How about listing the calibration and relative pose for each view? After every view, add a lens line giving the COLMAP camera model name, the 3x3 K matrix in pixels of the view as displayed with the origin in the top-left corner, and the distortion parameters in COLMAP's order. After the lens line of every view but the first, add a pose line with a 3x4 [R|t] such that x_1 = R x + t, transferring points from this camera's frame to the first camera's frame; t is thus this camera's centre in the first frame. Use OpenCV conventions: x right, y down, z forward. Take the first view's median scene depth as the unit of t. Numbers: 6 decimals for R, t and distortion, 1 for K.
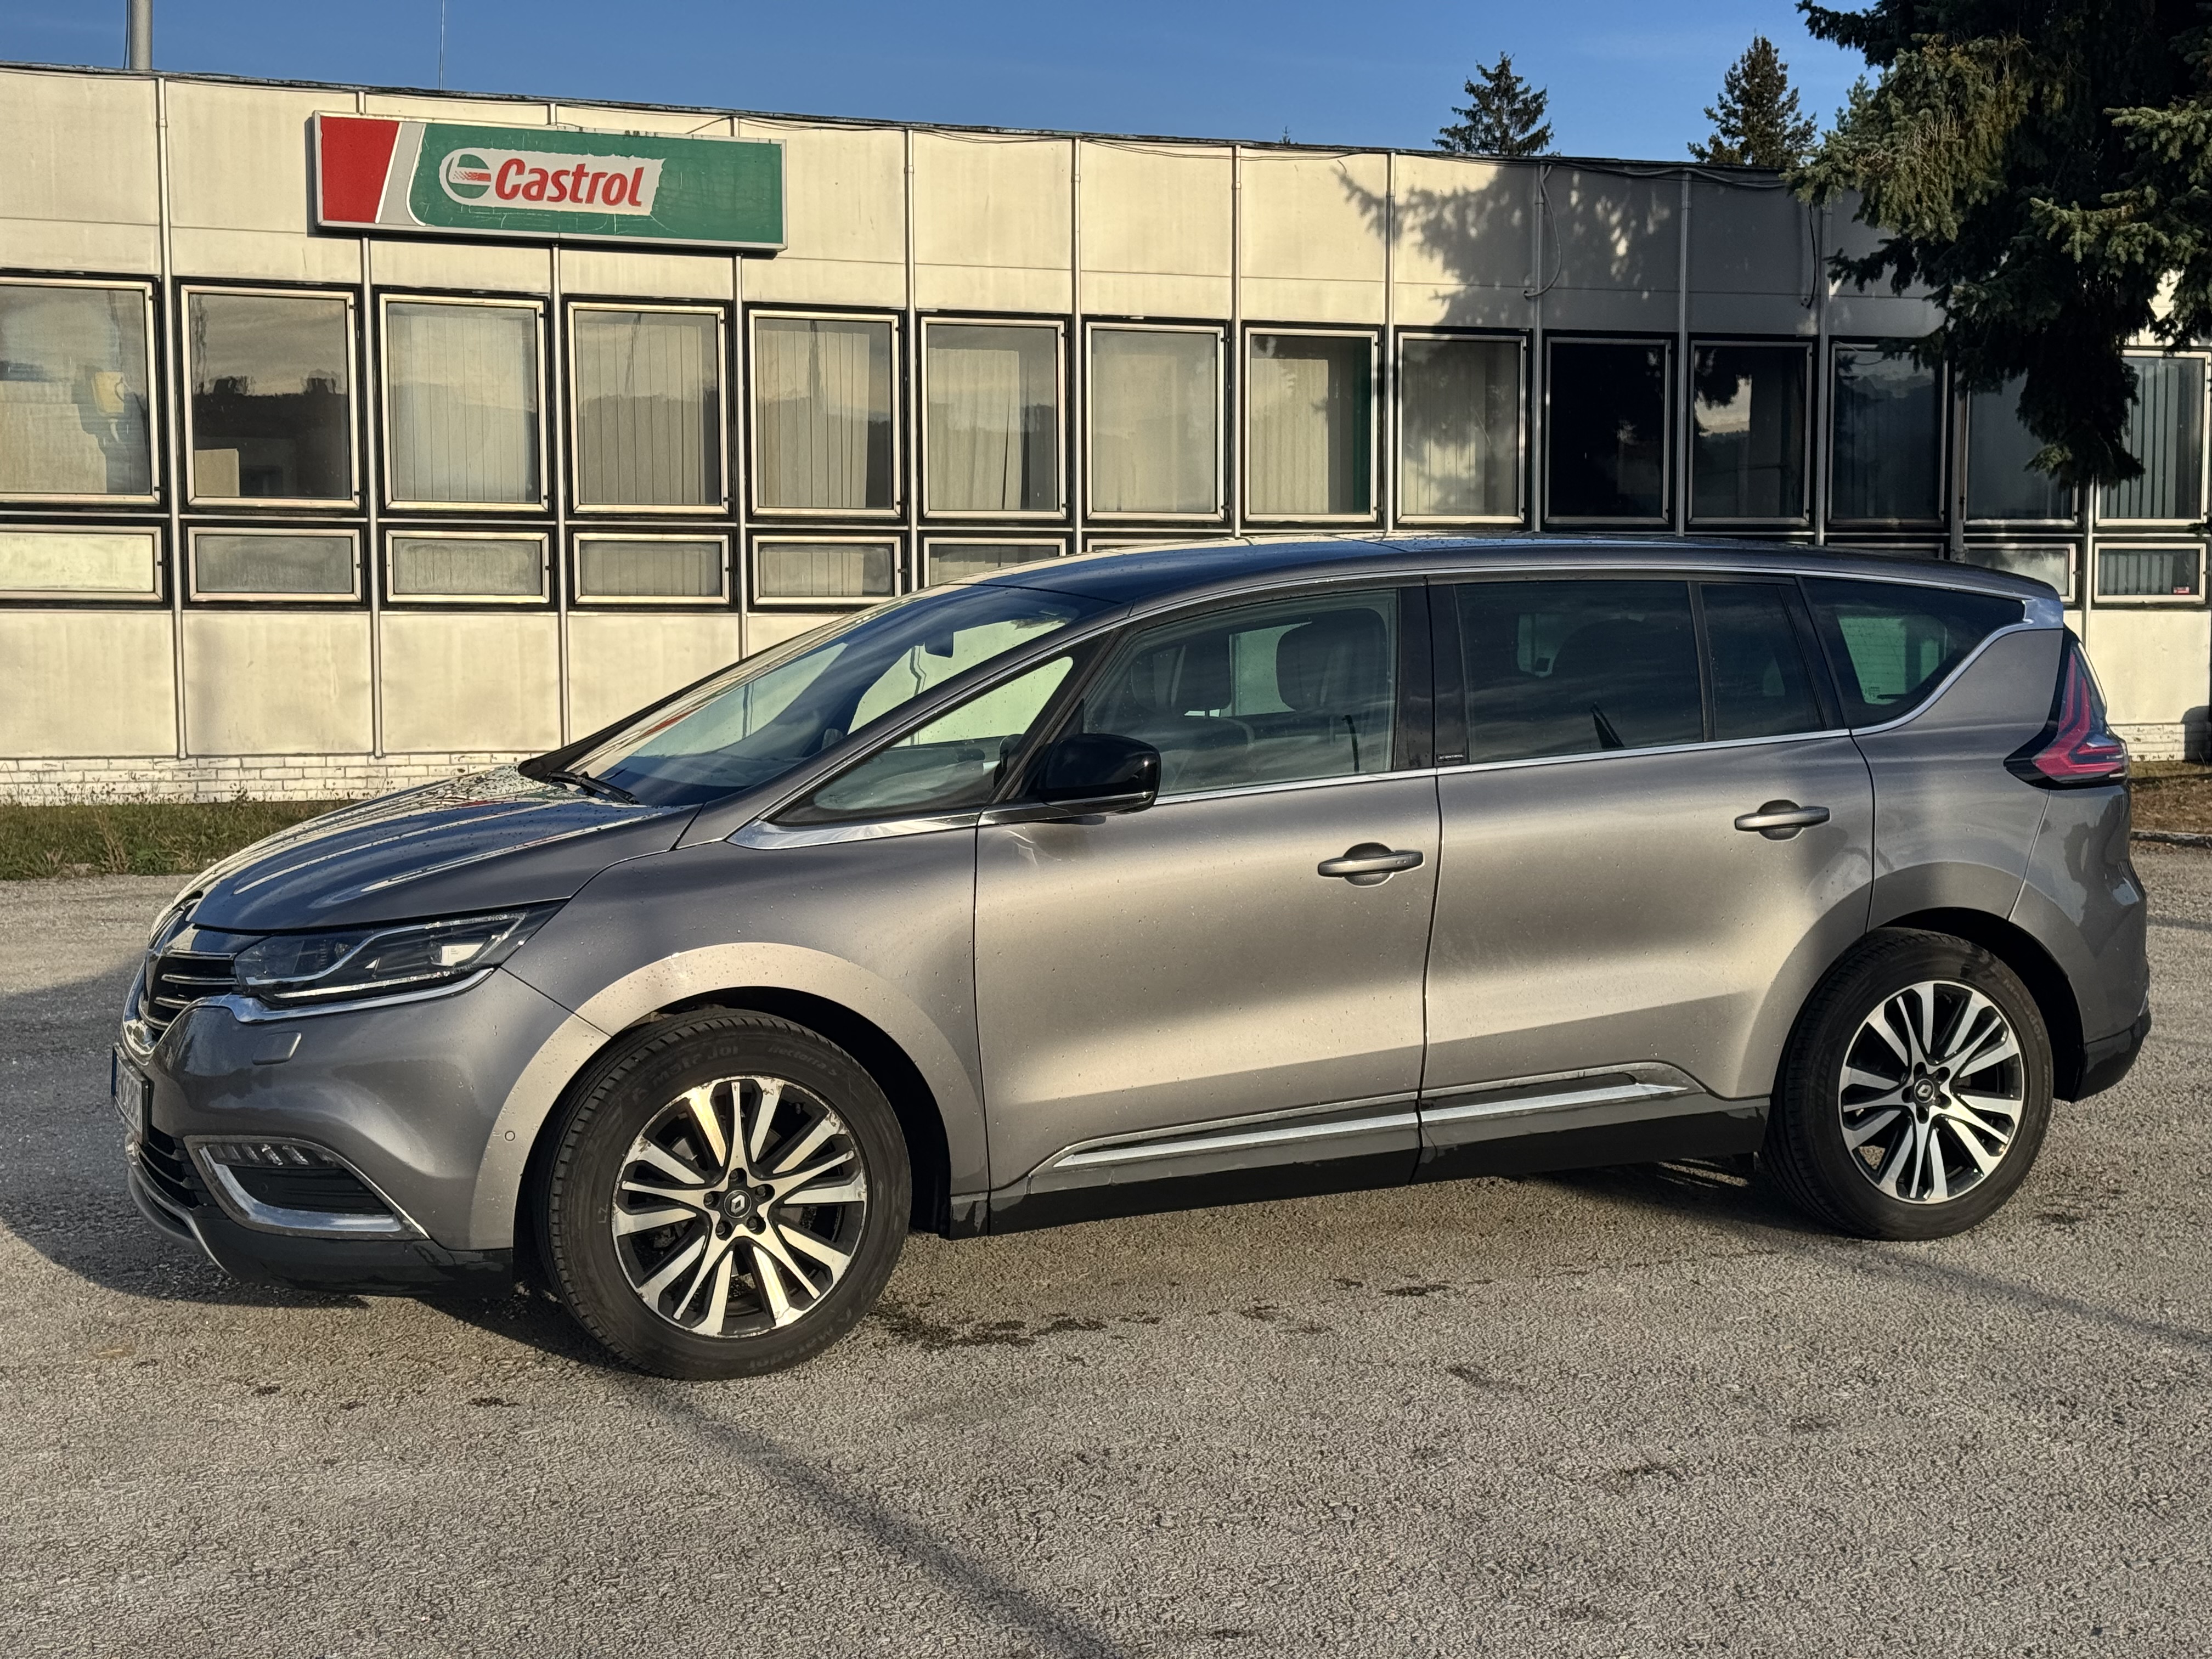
lens RADIAL K [[2994.3, 0, 1106.0], [0, 2994.3, 829.5], [0, 0, 1]] dist [0.168887, -0.434088]
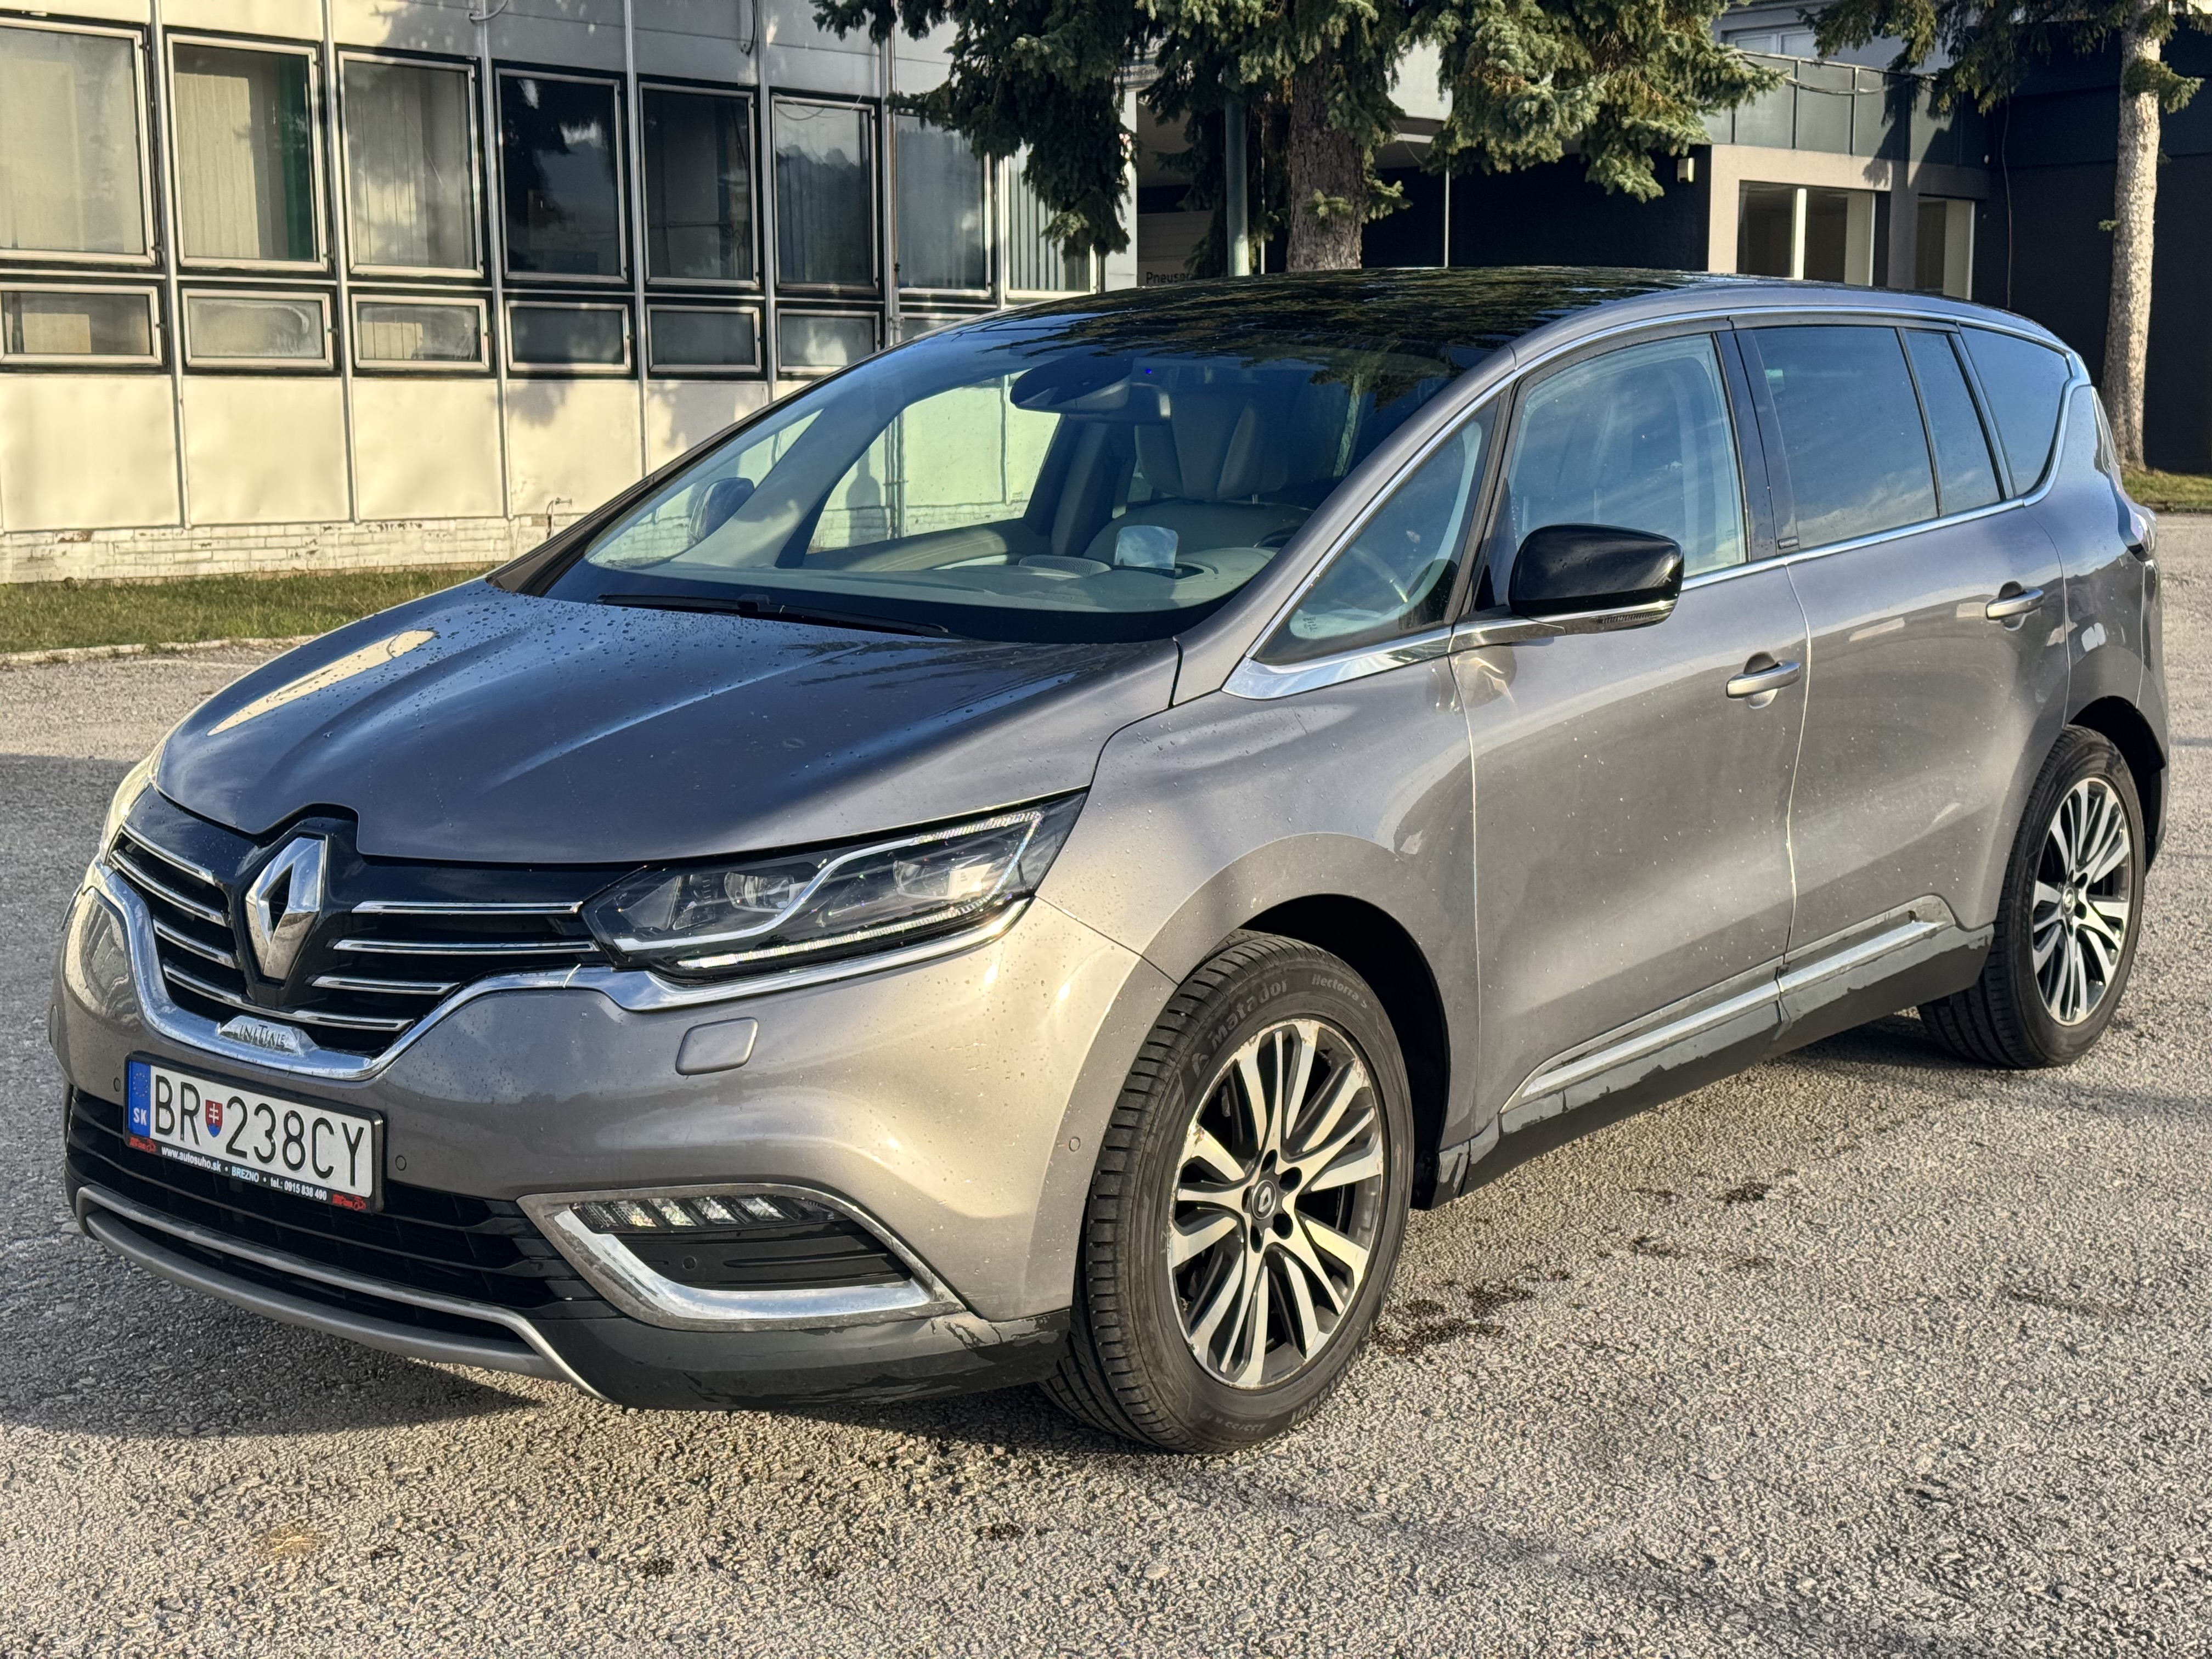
lens RADIAL K [[2994.3, 0, 1106.0], [0, 2994.3, 829.5], [0, 0, 1]] dist [0.168887, -0.434088]
pose [[0.882362, -0.066221, 0.465888, -0.131615], [0.031426, 0.996131, 0.082070, -0.006050], [-0.469521, -0.057775, 0.881029, 0.108727]]
